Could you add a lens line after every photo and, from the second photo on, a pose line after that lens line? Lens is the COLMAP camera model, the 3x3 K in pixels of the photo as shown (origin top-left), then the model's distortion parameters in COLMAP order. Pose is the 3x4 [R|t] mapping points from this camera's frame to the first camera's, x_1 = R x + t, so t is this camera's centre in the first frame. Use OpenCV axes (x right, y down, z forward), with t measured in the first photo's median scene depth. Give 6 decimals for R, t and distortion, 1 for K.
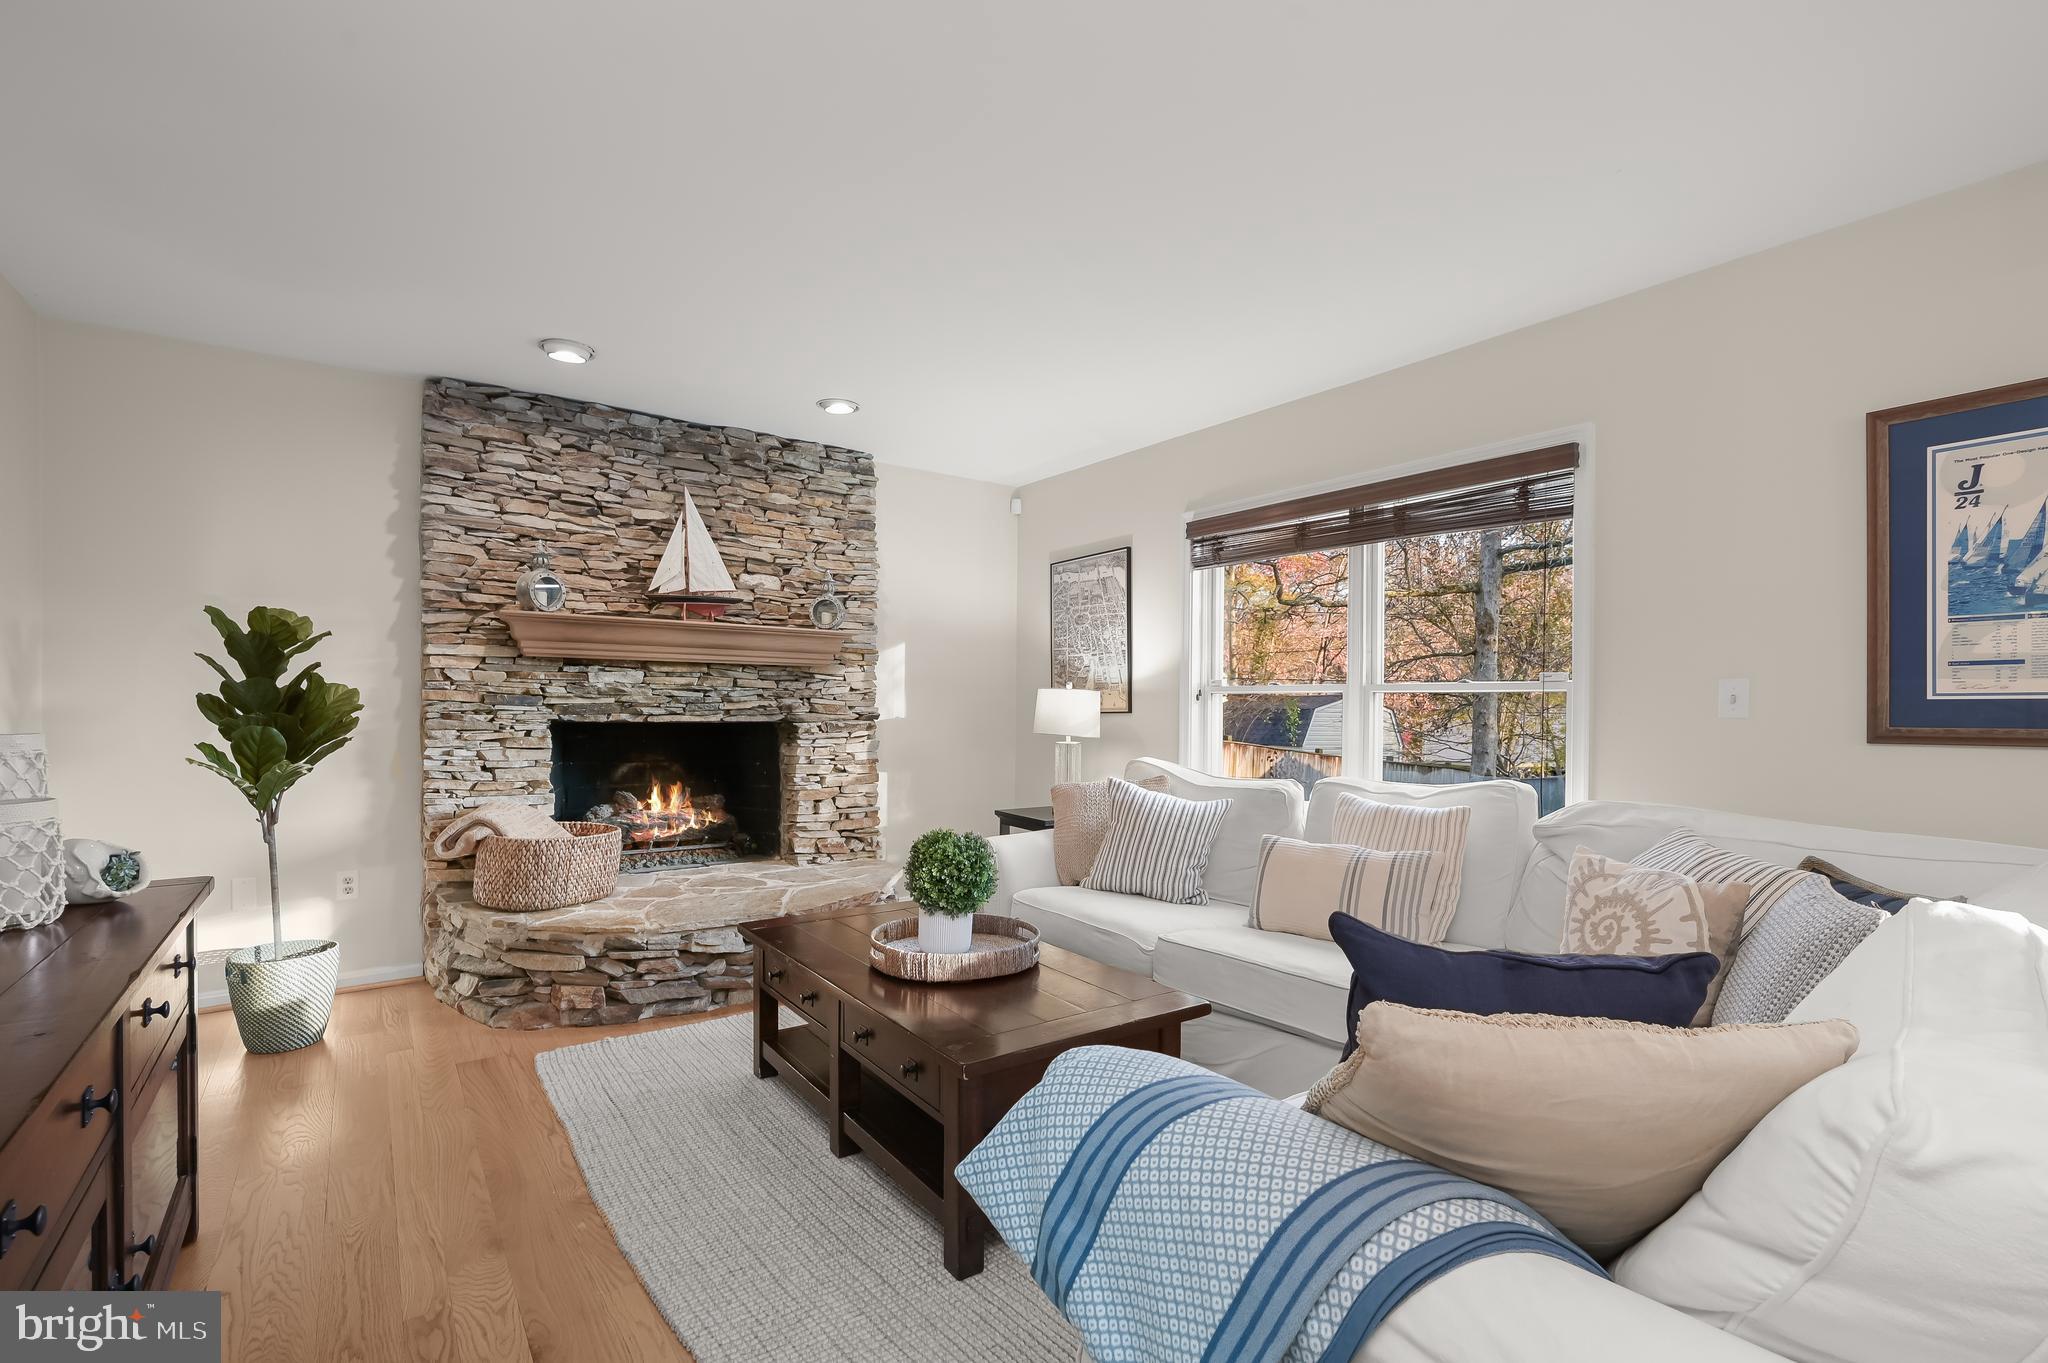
lens RADIAL K [[920.9, 0, 1049.0], [0, 920.9, 714.0], [0, 0, 1]] dist [-0.001250, 0.000000]
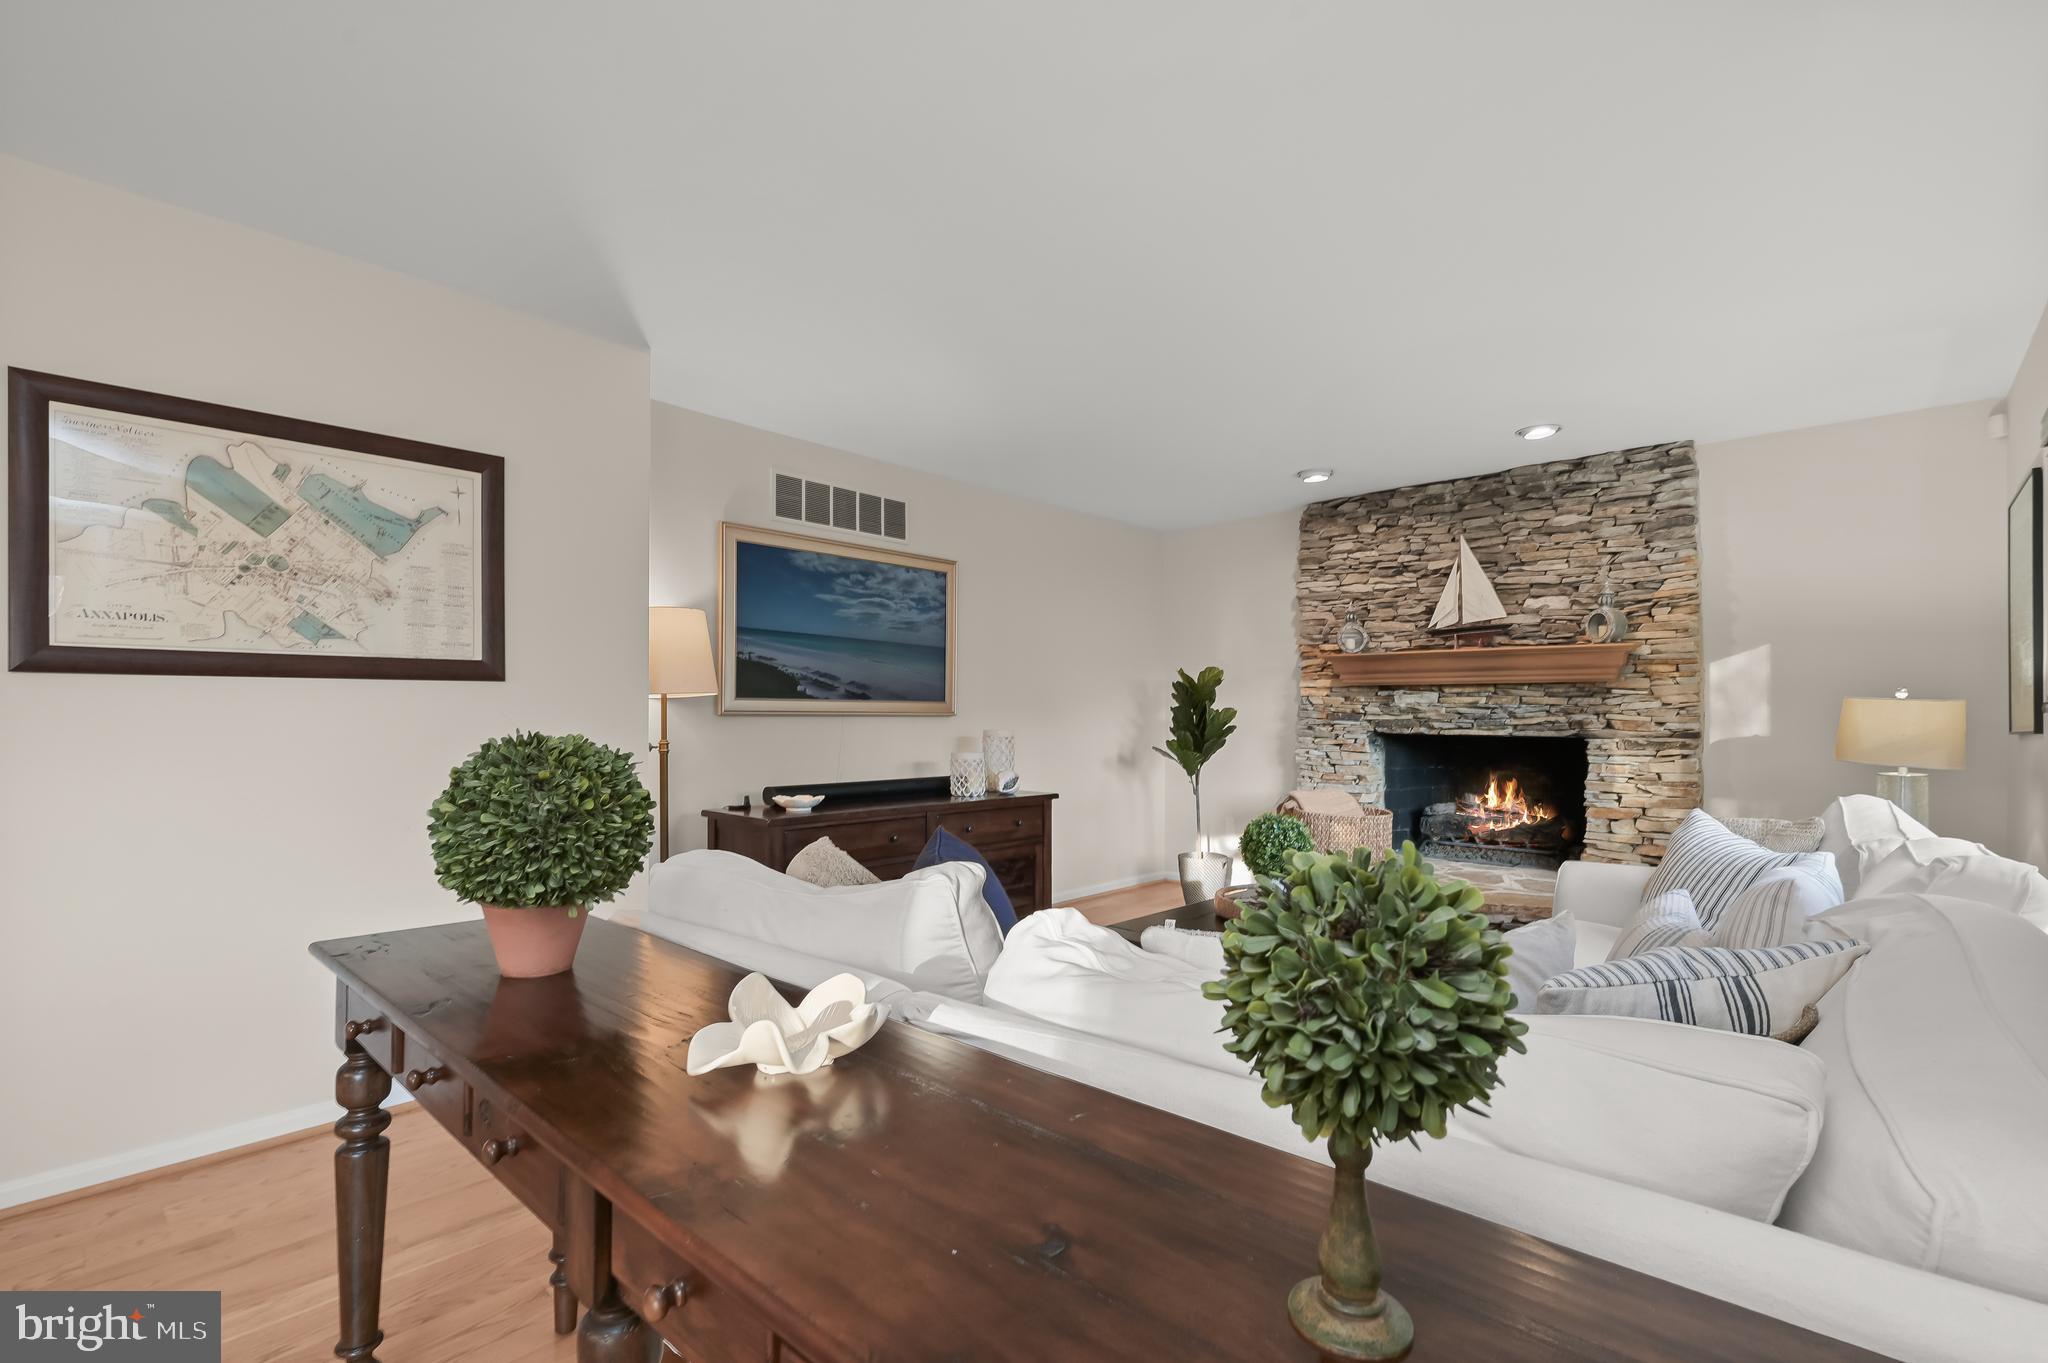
lens RADIAL K [[904.6, 0, 1015.2], [0, 904.6, 713.9], [0, 0, 1]] dist [0.000173, -0.000288]
pose [[0.176267, -0.007590, -0.984313, 0.653562], [-0.012617, 0.999871, -0.009969, 0.000493], [0.984262, 0.014176, 0.176148, 0.242568]]
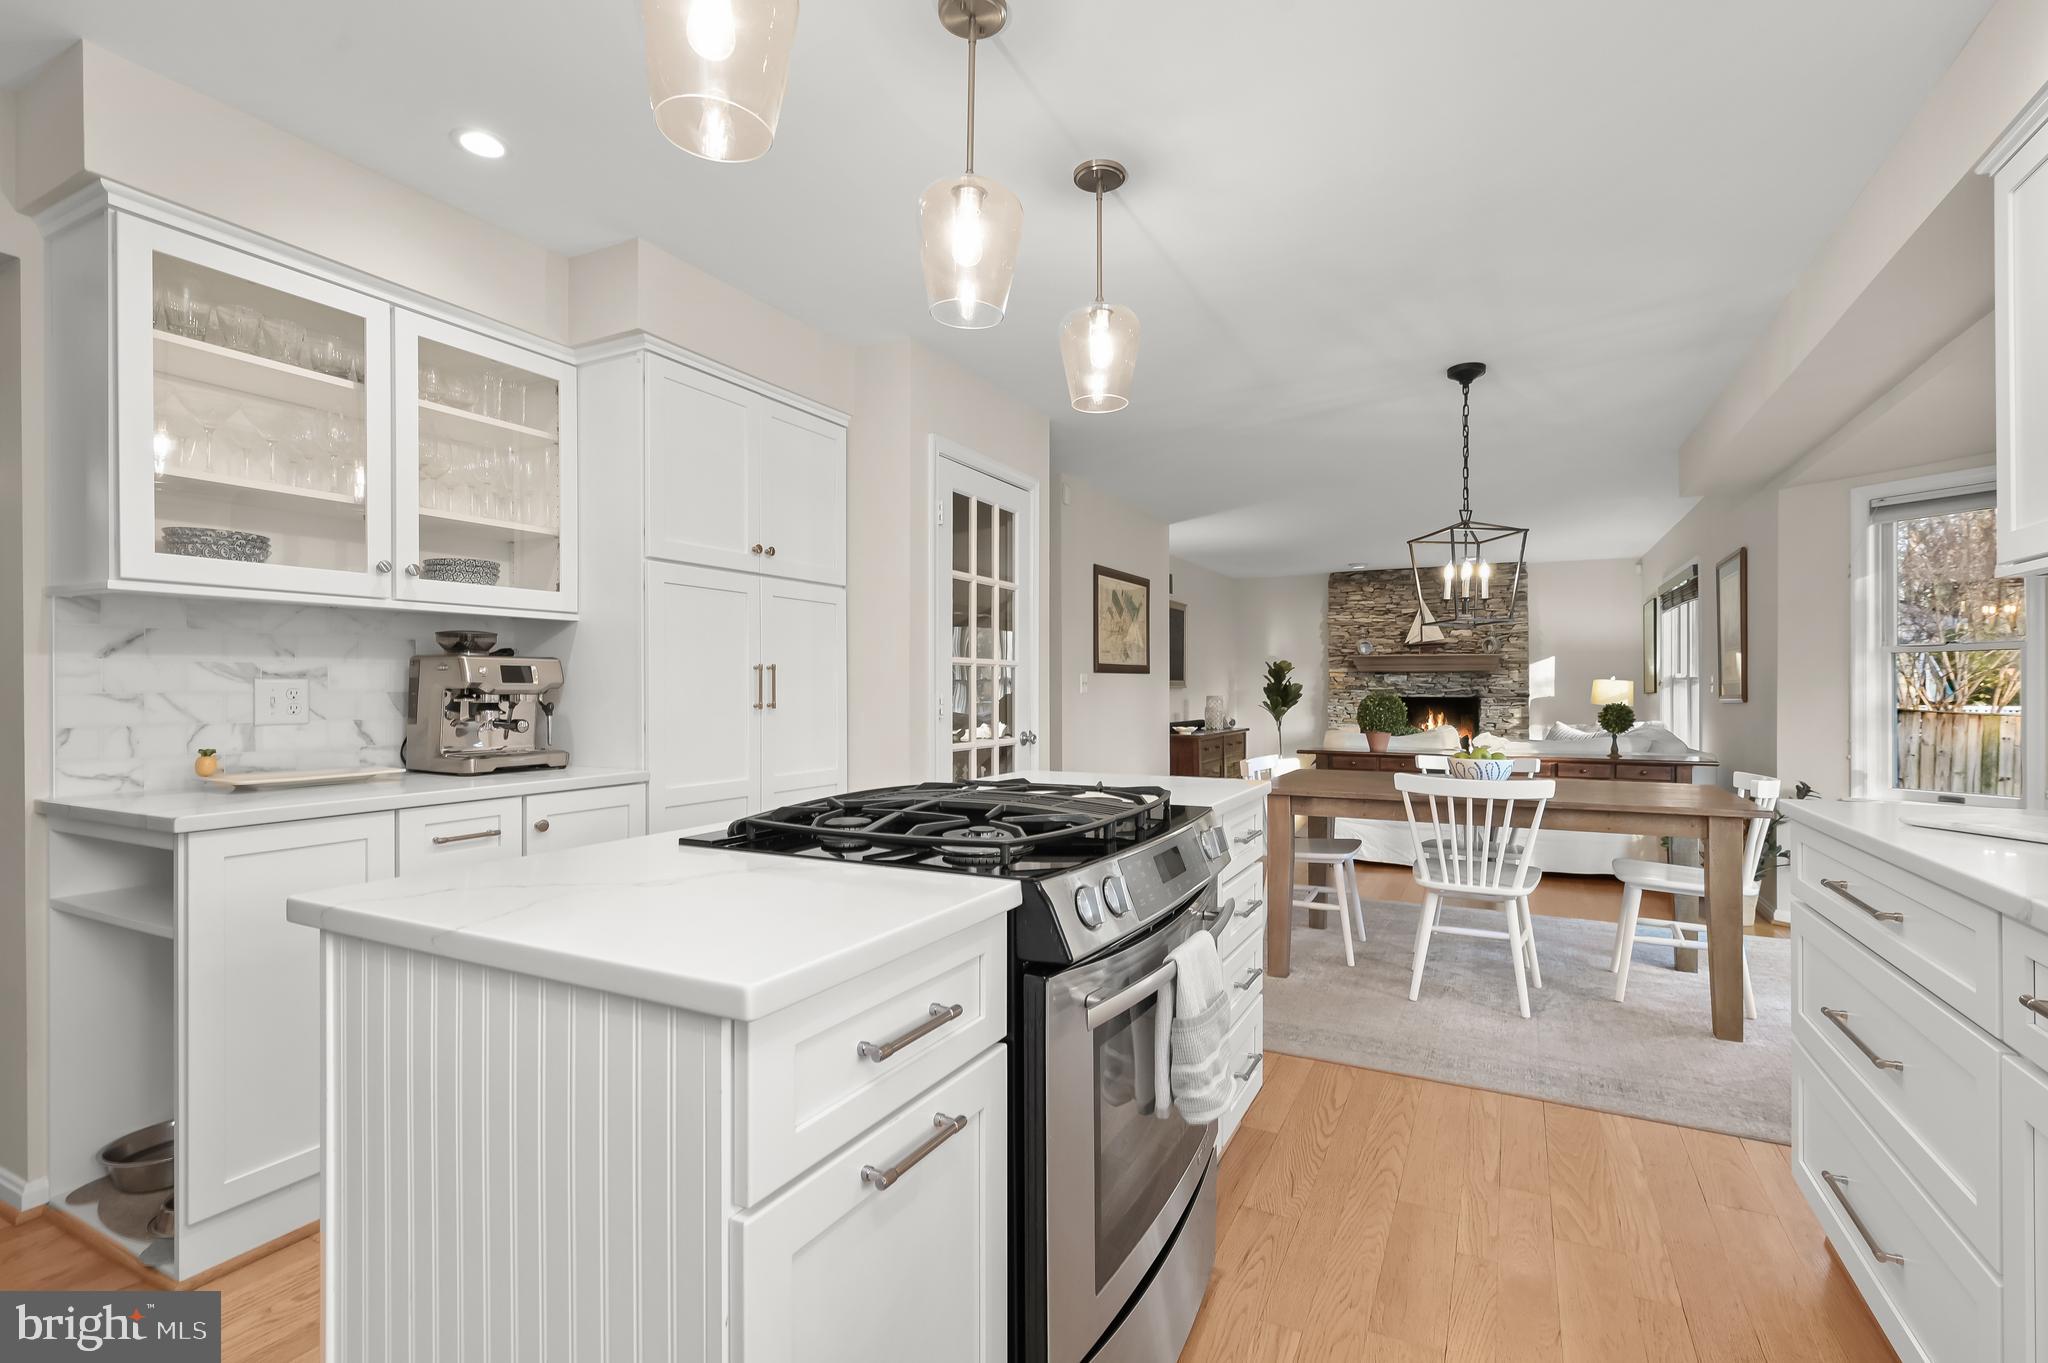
lens RADIAL K [[909.6, 0, 1014.8], [0, 909.6, 687.0], [0, 0, 1]] dist [-0.000328, -0.000161]
pose [[0.424766, -0.007414, -0.905273, 1.301535], [-0.007506, 0.999903, -0.011711, 0.019044], [0.905272, 0.011769, 0.424669, -0.955695]]
